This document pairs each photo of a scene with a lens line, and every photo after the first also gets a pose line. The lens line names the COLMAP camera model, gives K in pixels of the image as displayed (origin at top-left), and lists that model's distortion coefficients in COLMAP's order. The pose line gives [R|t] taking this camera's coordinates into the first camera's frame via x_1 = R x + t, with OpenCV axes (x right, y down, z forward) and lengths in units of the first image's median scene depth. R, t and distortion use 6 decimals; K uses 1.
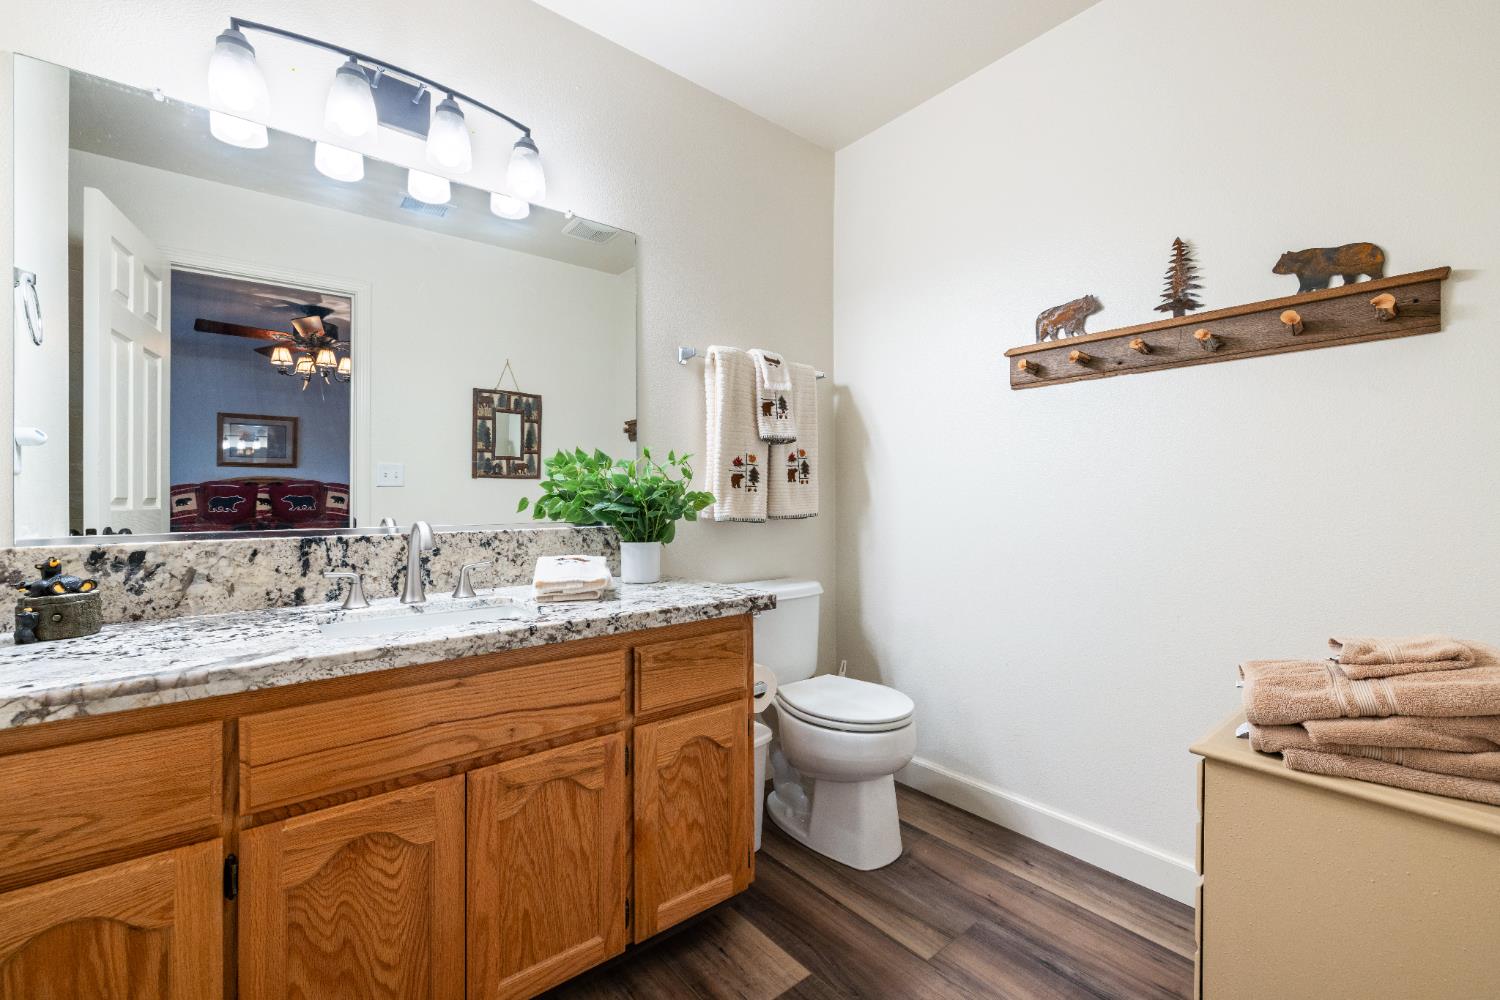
lens RADIAL K [[641.0, 0, 749.7], [0, 641.0, 497.5], [0, 0, 1]] dist [0.000850, 0.000296]
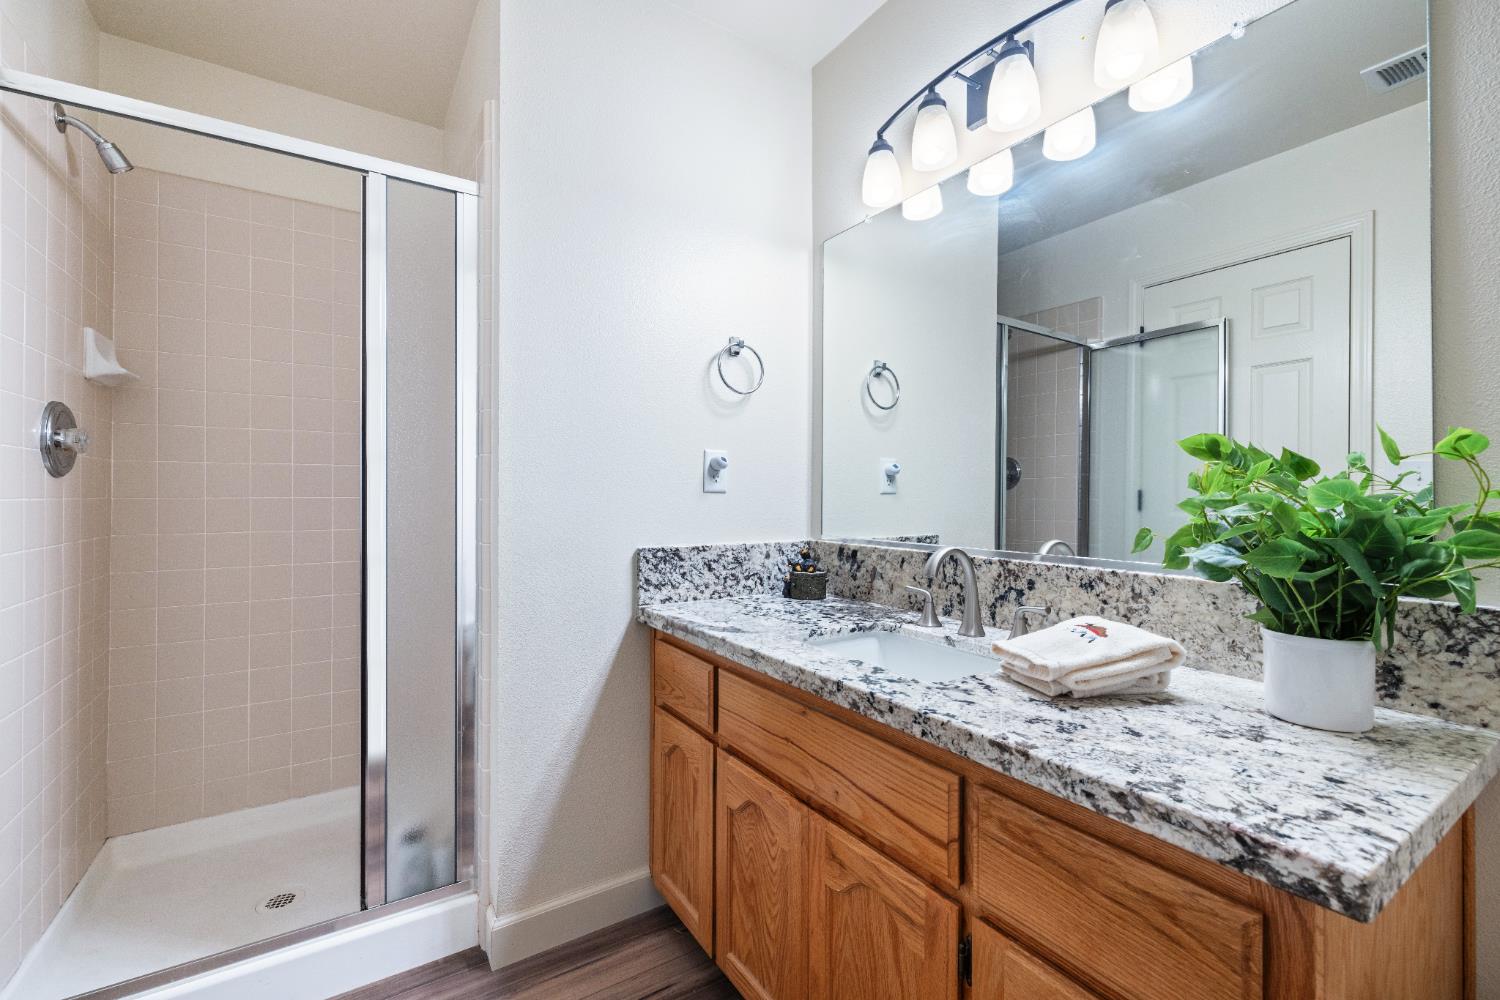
lens RADIAL K [[641.0, 0, 750.8], [0, 641.0, 492.1], [0, 0, 1]] dist [0.000850, 0.000296]
pose [[-0.109588, -0.000035, -0.993977, 0.438352], [-0.006349, 0.999980, 0.000665, -0.039810], [0.993957, 0.006383, -0.109586, 0.842370]]
